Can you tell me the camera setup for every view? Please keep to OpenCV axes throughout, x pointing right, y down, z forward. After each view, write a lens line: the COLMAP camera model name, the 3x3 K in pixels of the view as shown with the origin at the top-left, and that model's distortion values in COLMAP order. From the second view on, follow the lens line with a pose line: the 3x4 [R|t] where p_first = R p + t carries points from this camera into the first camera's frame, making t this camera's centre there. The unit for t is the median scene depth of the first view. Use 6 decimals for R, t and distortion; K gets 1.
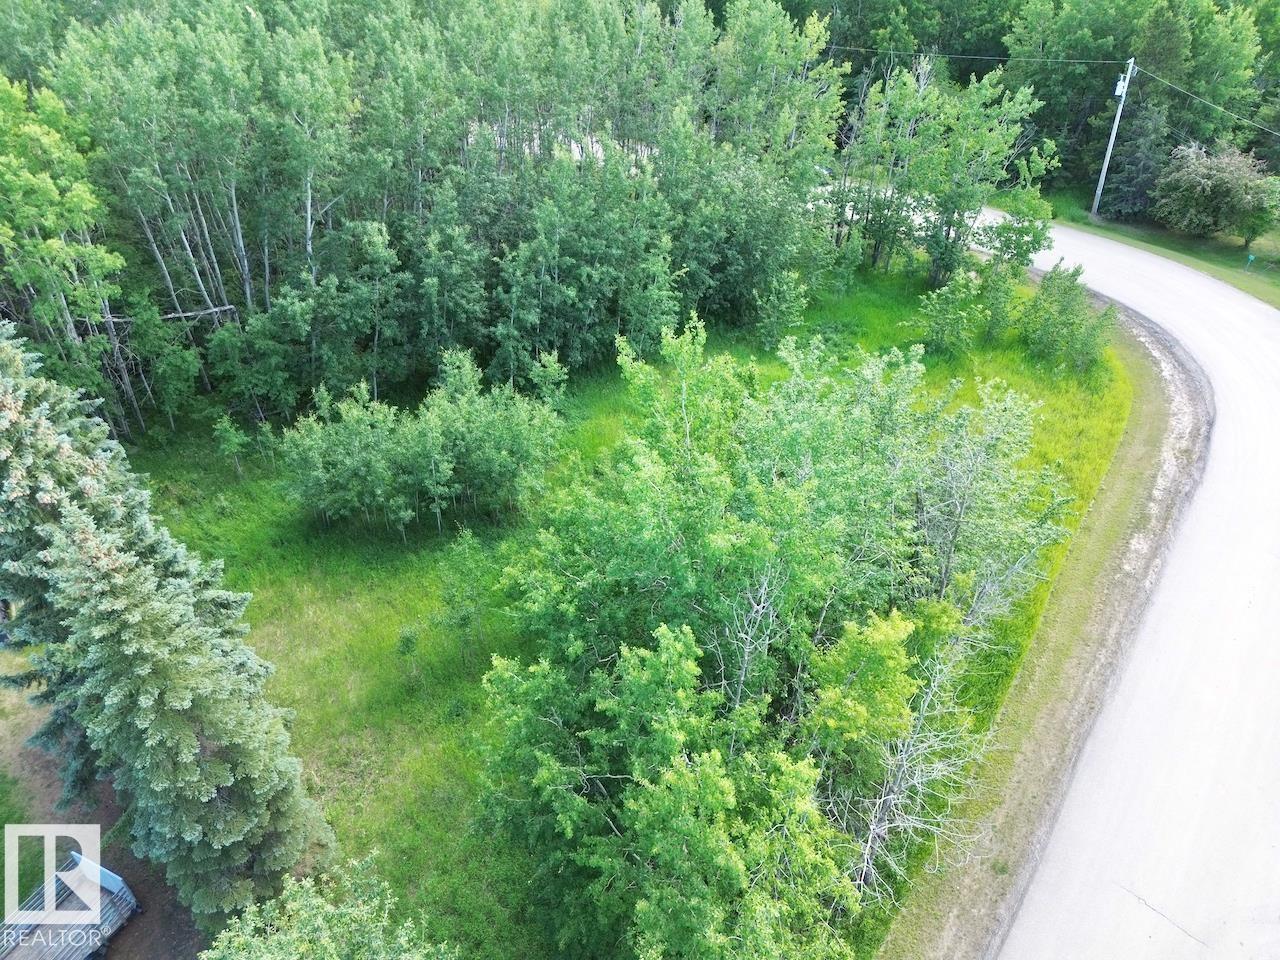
lens RADIAL K [[905.5, 0, 640.0], [0, 905.5, 480.0], [0, 0, 1]] dist [0.063526, -0.045770]
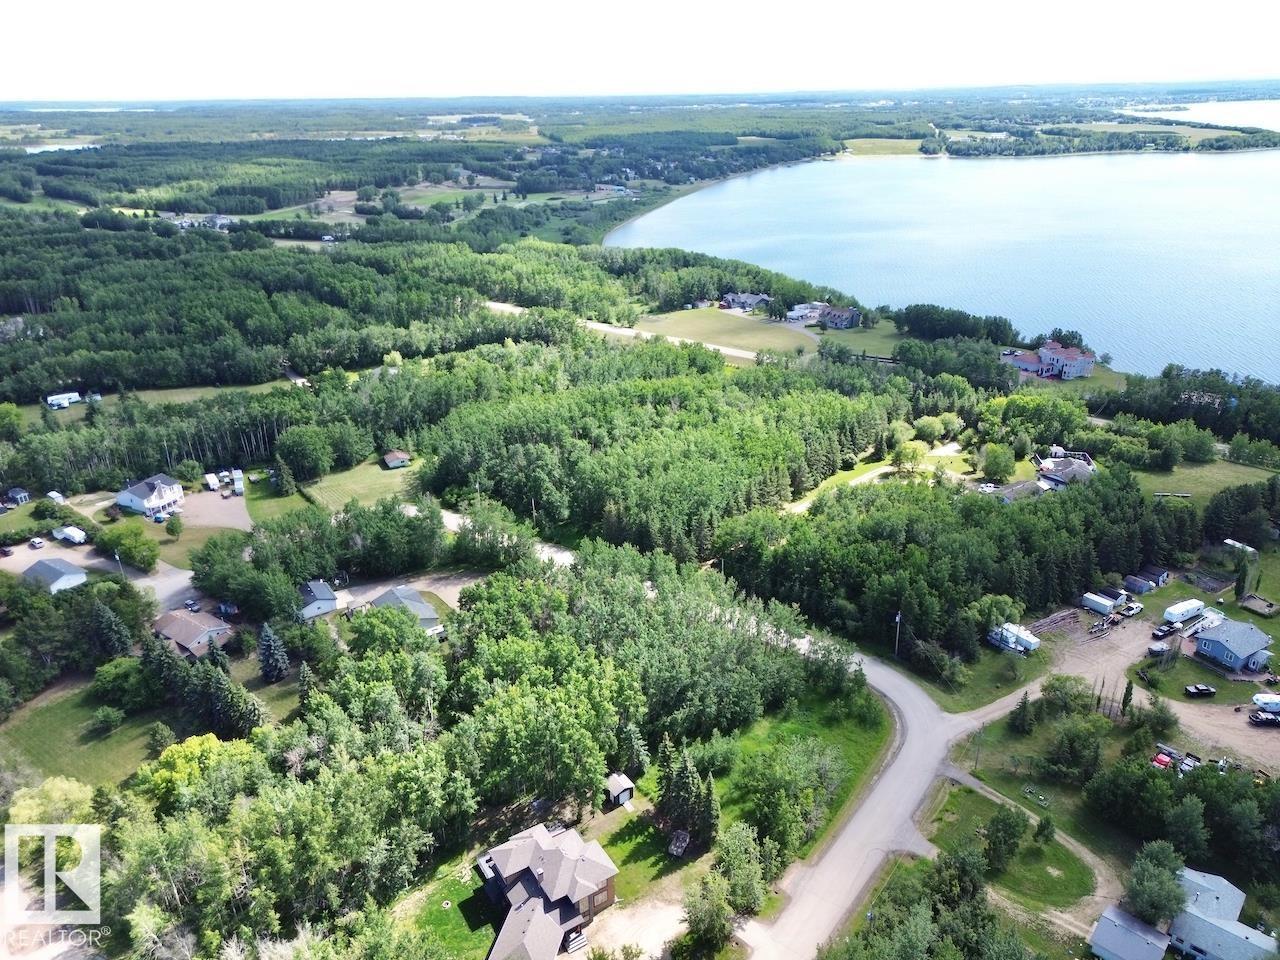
lens RADIAL K [[905.5, 0, 640.0], [0, 905.5, 480.0], [0, 0, 1]] dist [0.063526, -0.045770]
pose [[0.999980, 0.006249, 0.001363, -0.568080], [-0.005777, 0.973955, -0.226669, -0.303393], [-0.002744, 0.226657, 0.973971, -3.411007]]
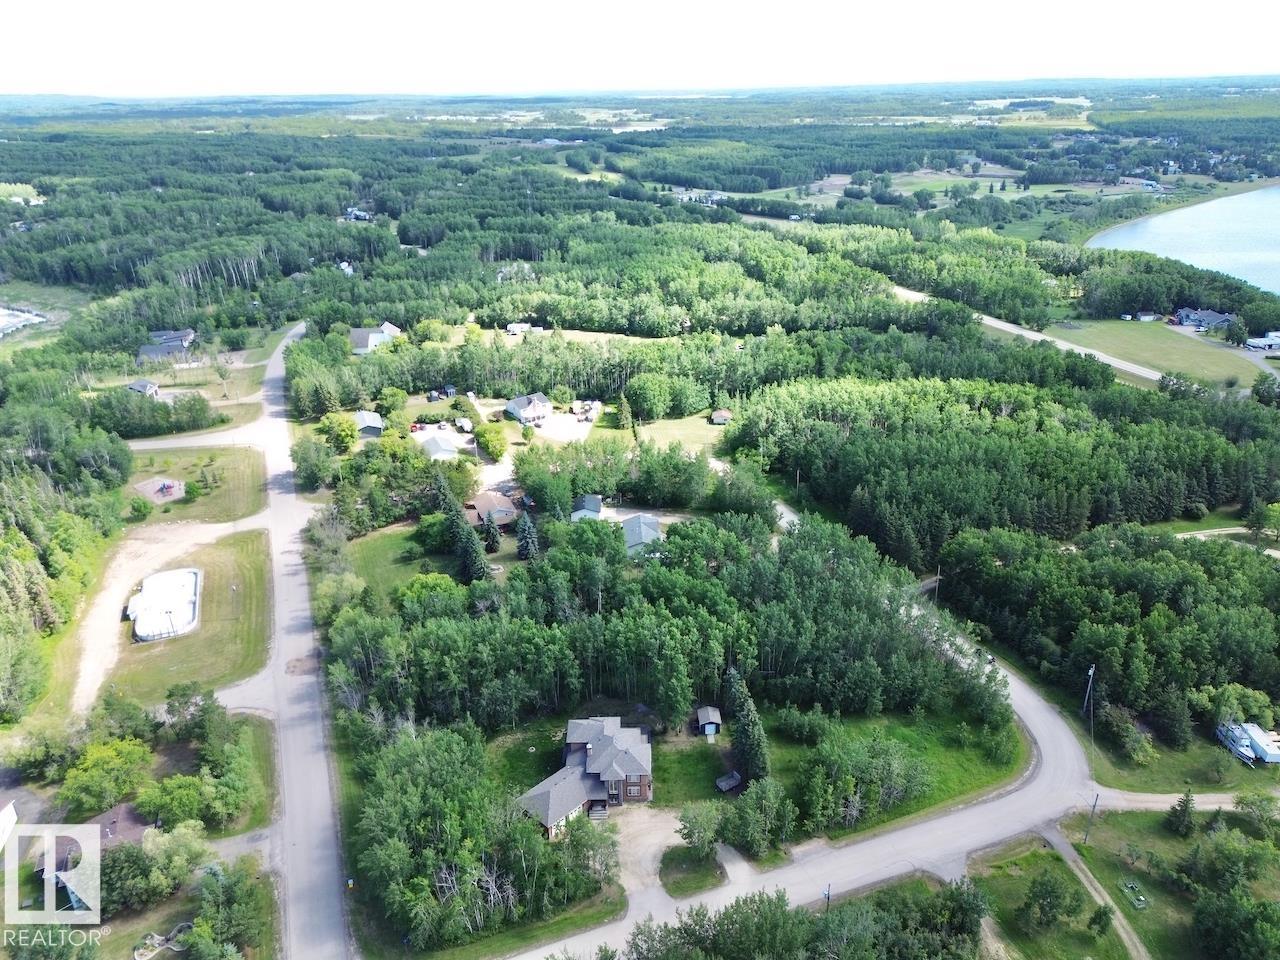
lens RADIAL K [[893.4, 0, 640.3], [0, 893.4, 487.2], [0, 0, 1]] dist [0.085938, -0.081997]
pose [[0.850466, 0.221367, -0.477184, 0.912689], [-0.312878, 0.942108, -0.120584, -0.328642], [0.422865, 0.251853, 0.870491, -3.425433]]
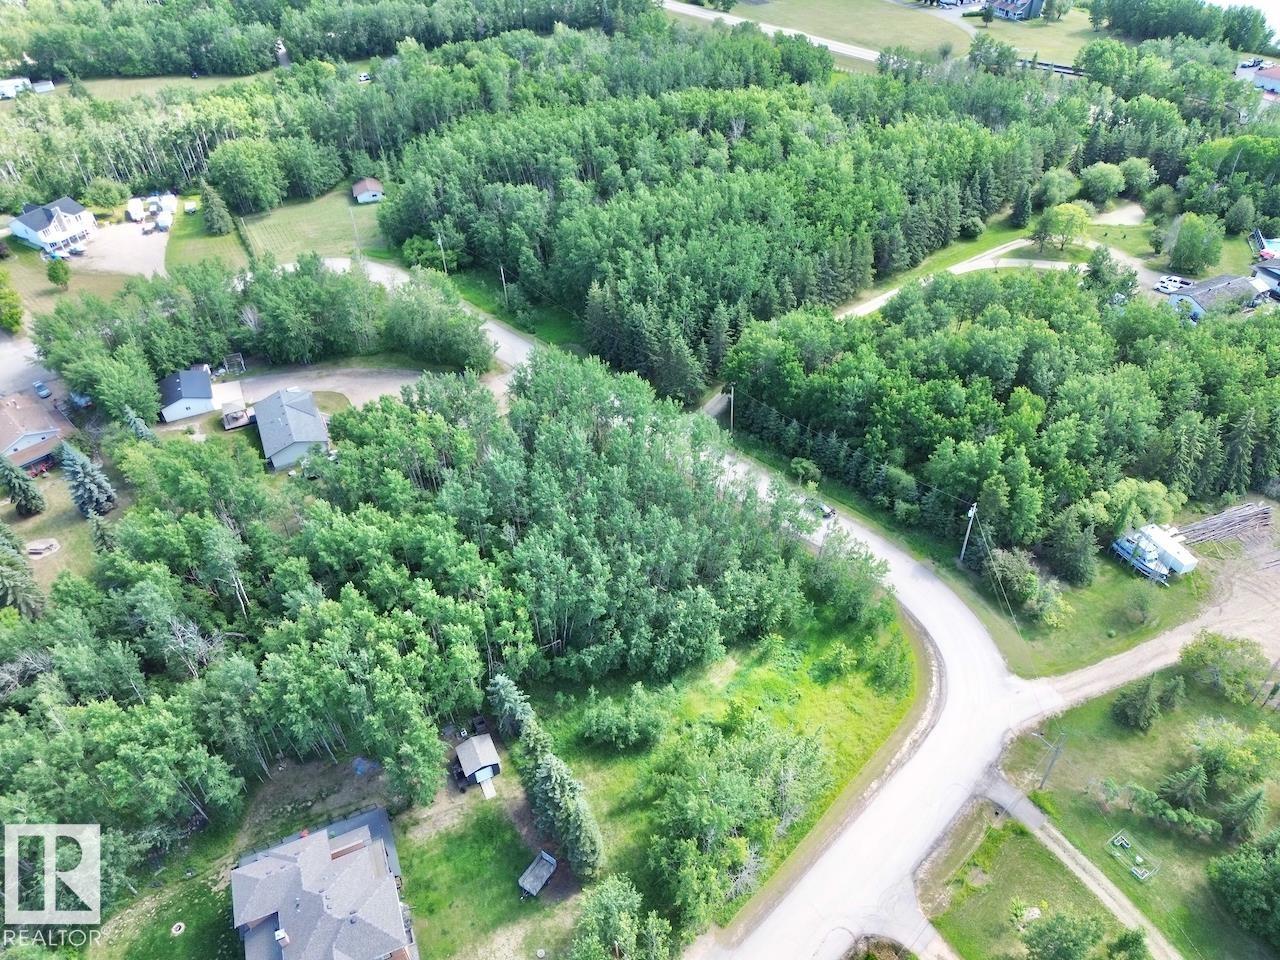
lens RADIAL K [[905.5, 0, 640.0], [0, 905.5, 480.0], [0, 0, 1]] dist [0.063526, -0.045770]
pose [[0.987377, 0.097933, -0.124486, 0.085434], [-0.088303, 0.992822, 0.080664, -0.984044], [0.131492, -0.068653, 0.988937, -1.742365]]
